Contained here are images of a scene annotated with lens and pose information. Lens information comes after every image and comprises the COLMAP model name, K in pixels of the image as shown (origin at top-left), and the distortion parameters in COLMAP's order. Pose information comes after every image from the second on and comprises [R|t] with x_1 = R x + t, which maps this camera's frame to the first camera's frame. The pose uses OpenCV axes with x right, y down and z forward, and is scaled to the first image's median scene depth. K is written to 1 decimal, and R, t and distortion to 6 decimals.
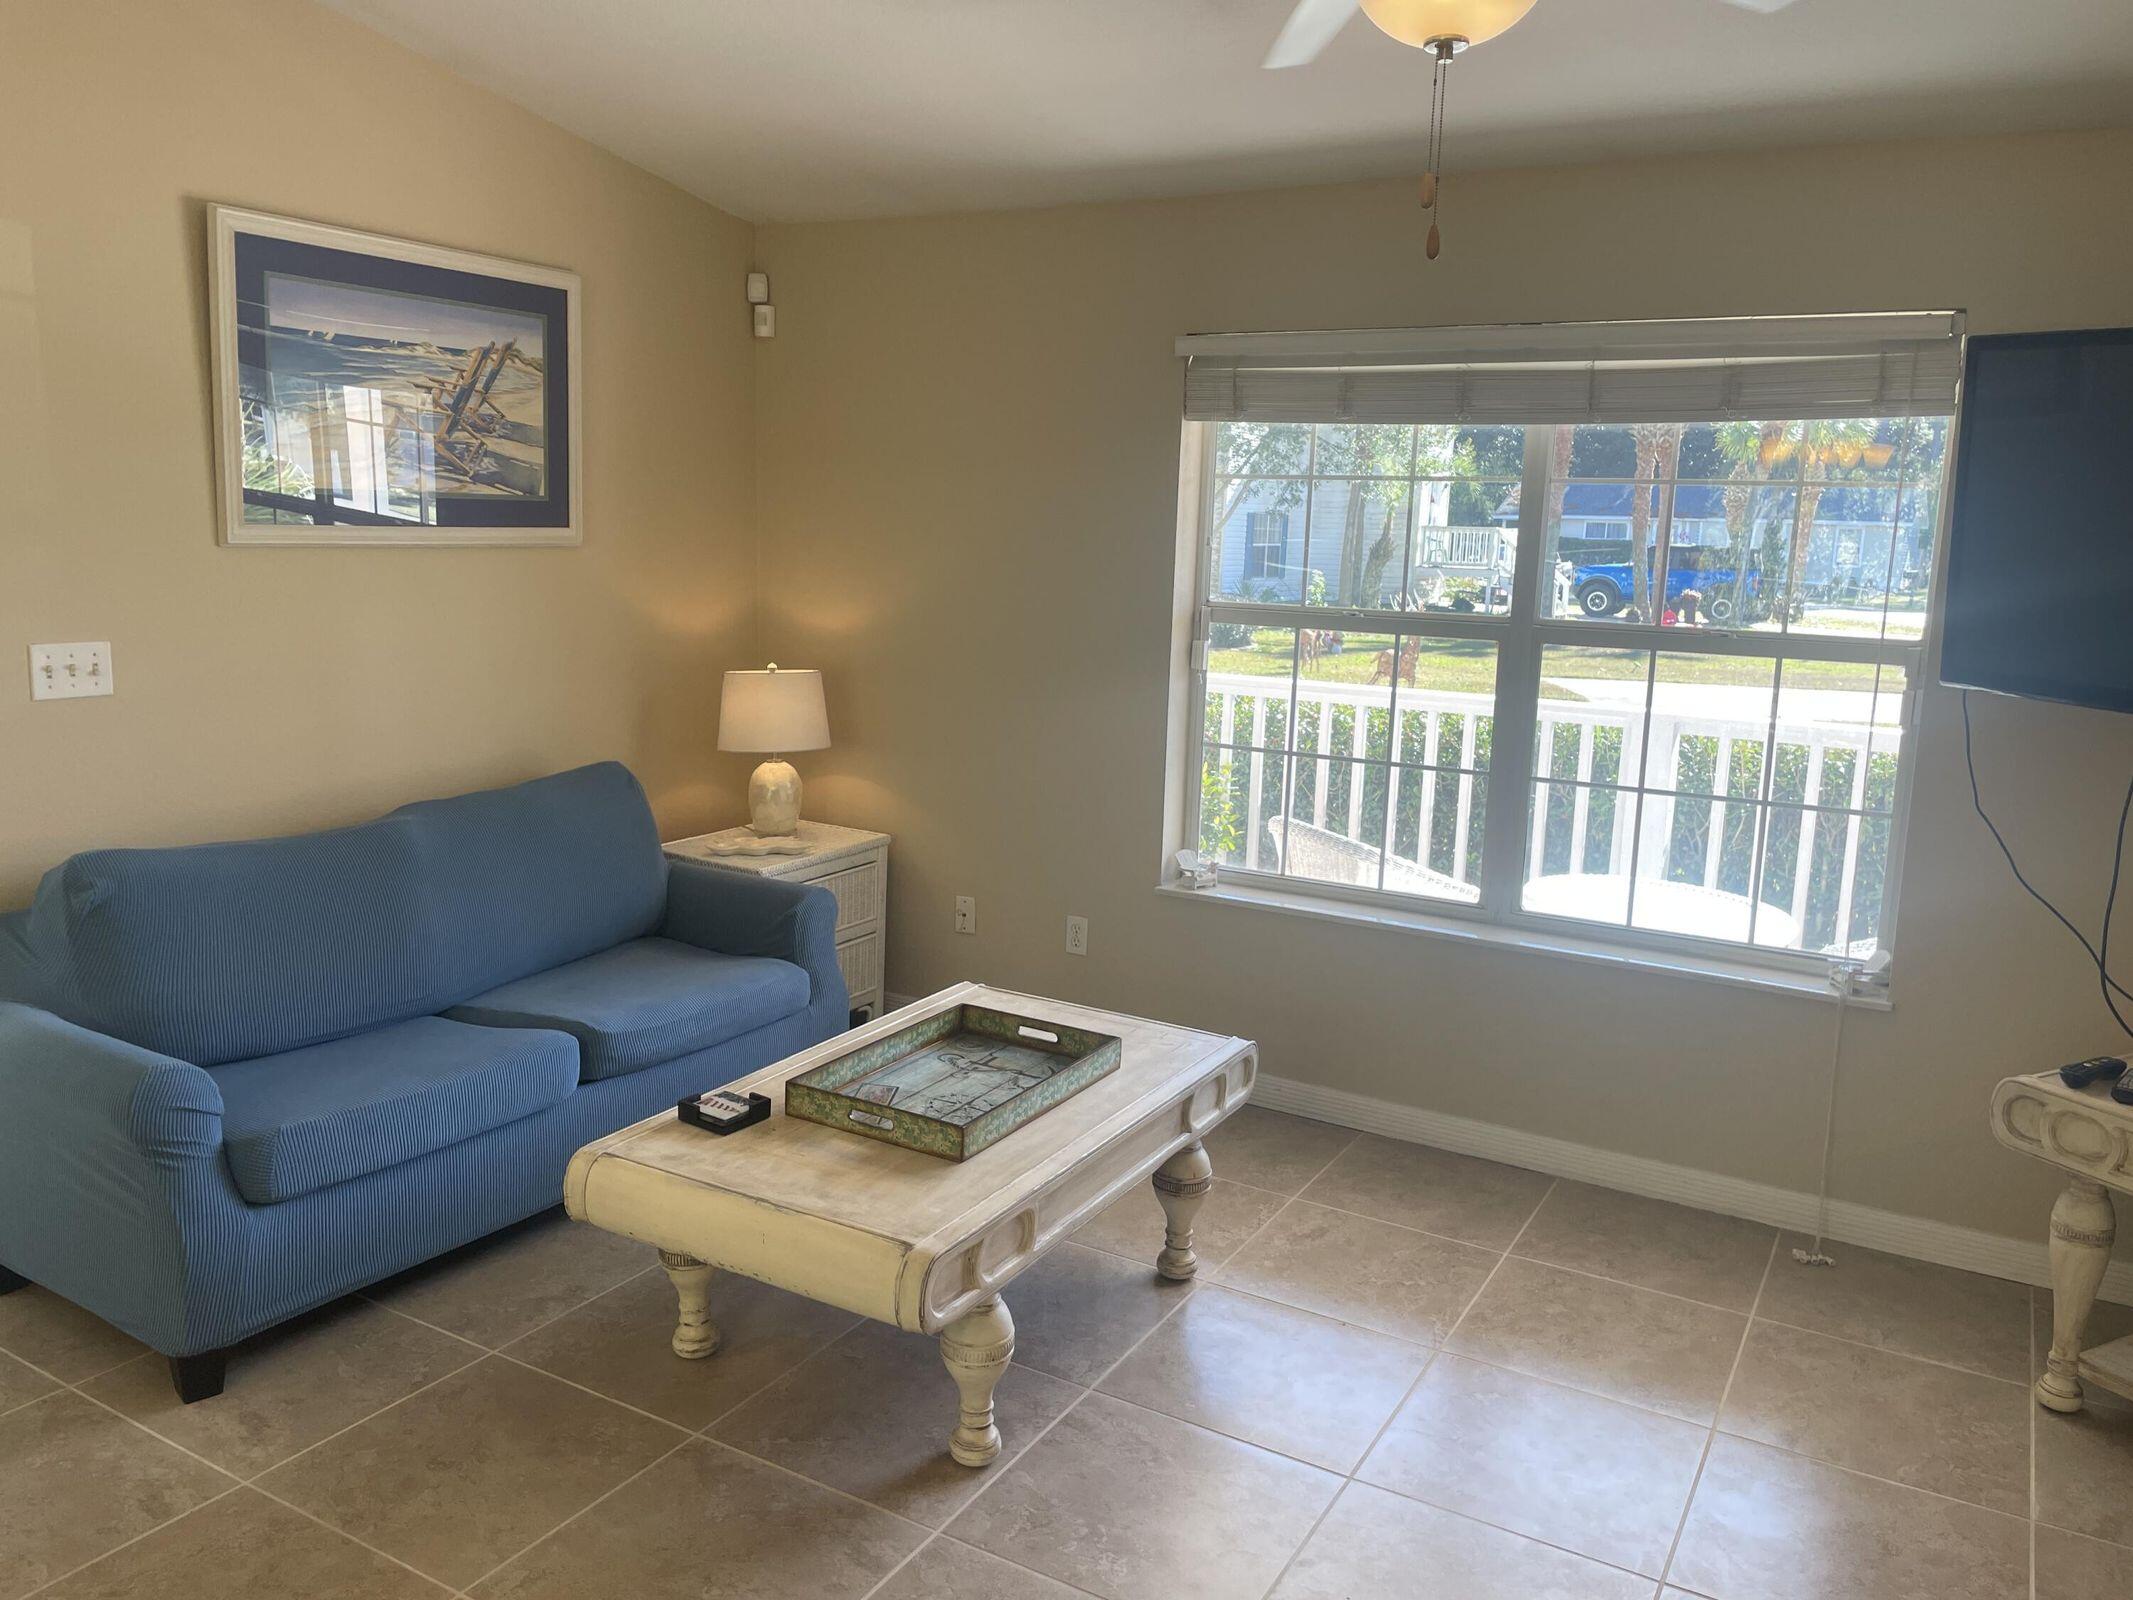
lens RADIAL K [[1593.4, 0, 1061.3], [0, 1593.4, 786.5], [0, 0, 1]] dist [0.011622, -0.031851]
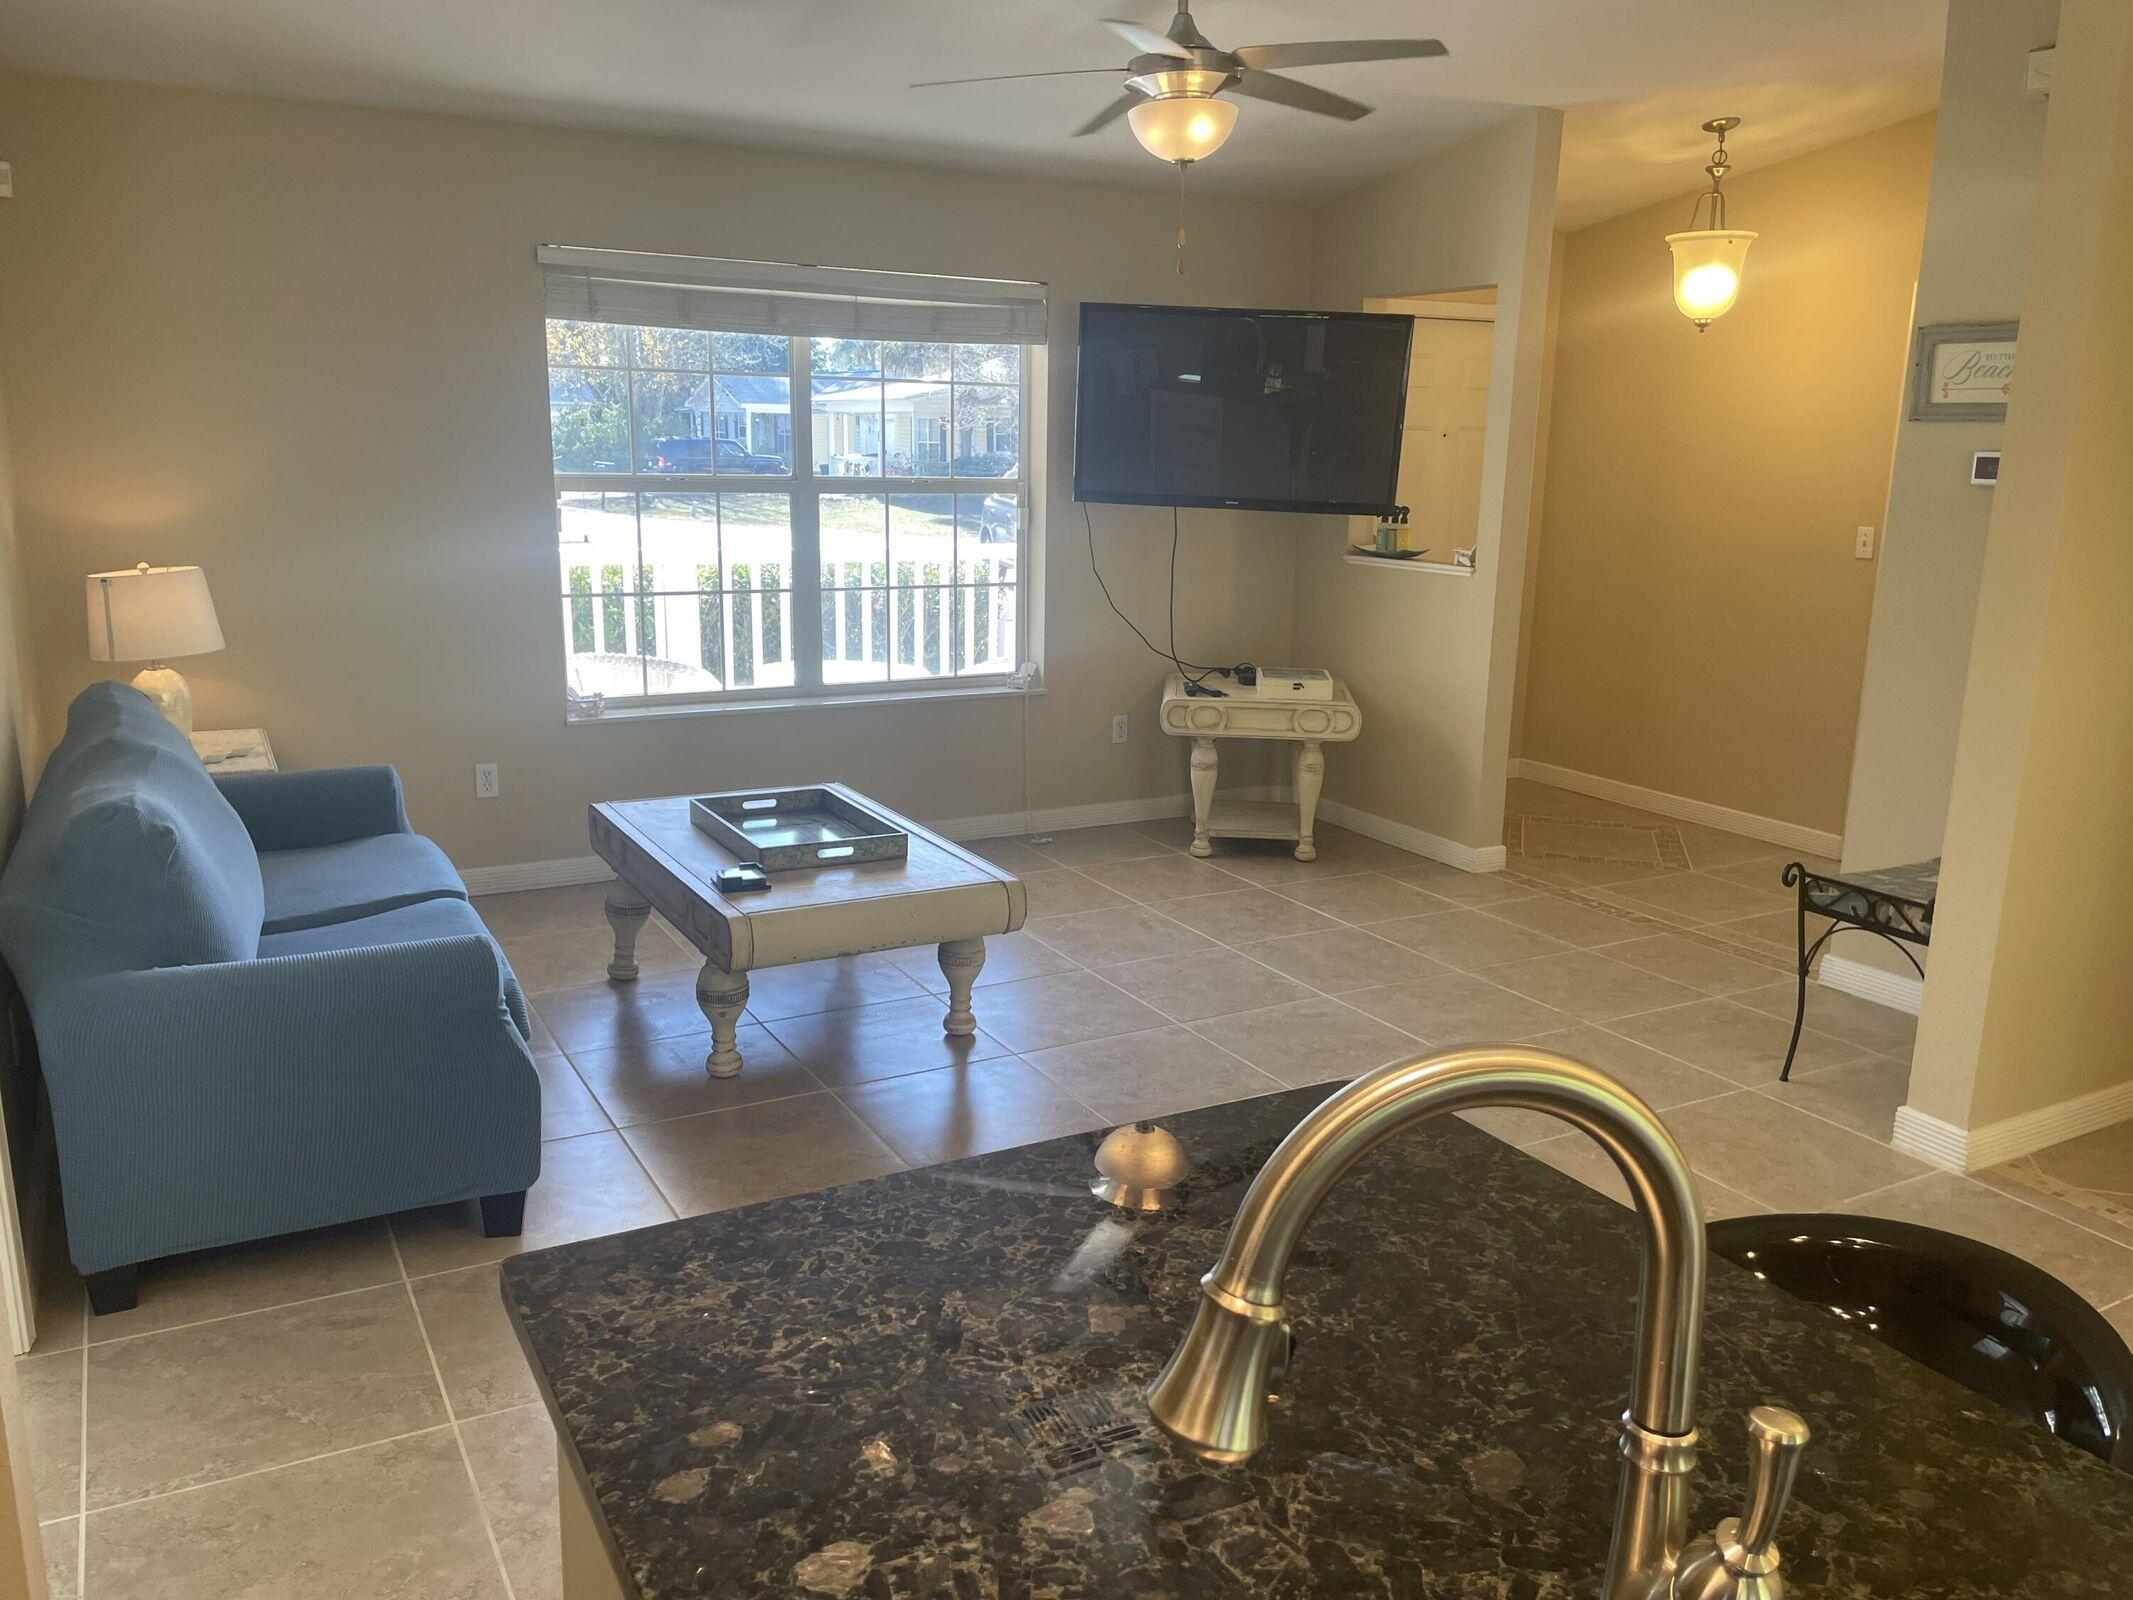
lens RADIAL K [[1593.4, 0, 1066.3], [0, 1593.4, 806.9], [0, 0, 1]] dist [0.011622, -0.031851]
pose [[0.486726, -0.216087, 0.846407, -0.748120], [0.134102, 0.975920, 0.172036, -0.027042], [-0.863200, 0.029771, 0.503983, 0.081168]]
